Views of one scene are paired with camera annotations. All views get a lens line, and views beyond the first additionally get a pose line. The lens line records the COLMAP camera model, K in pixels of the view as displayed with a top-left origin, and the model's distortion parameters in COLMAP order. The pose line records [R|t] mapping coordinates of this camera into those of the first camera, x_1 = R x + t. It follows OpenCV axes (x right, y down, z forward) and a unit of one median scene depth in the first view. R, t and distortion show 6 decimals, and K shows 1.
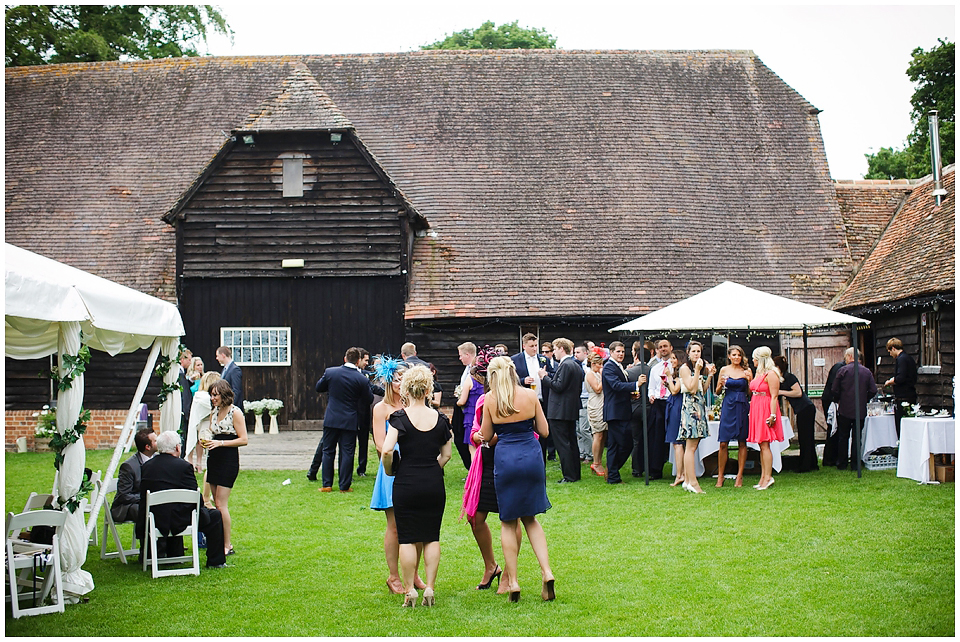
lens RADIAL K [[2219.2, 0, 480.0], [0, 2219.2, 321.0], [0, 0, 1]] dist [0.037384, 0.235260]
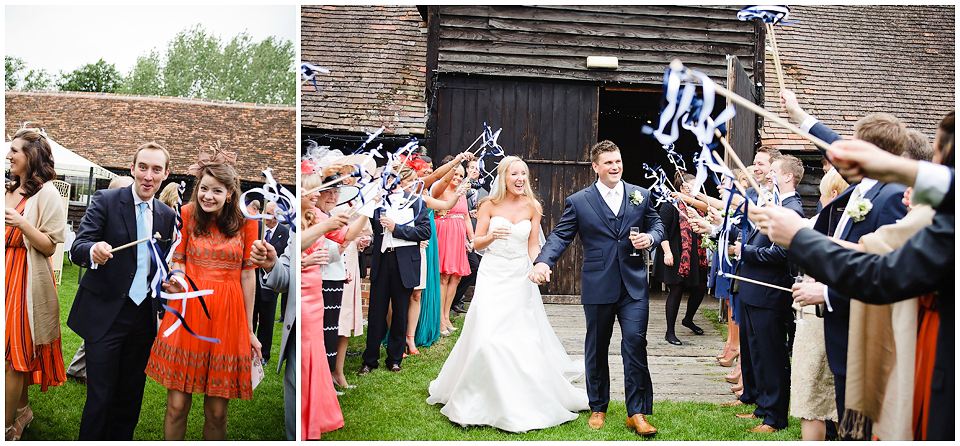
lens RADIAL K [[852.3, 0, 605.4], [0, 852.3, 223.0], [0, 0, 1]] dist [-0.006367, 0.002038]
pose [[0.980672, 0.041020, 0.191308, -0.131500], [-0.038710, 0.999126, -0.015802, 0.028020], [-0.191789, 0.008092, 0.981403, 0.738750]]
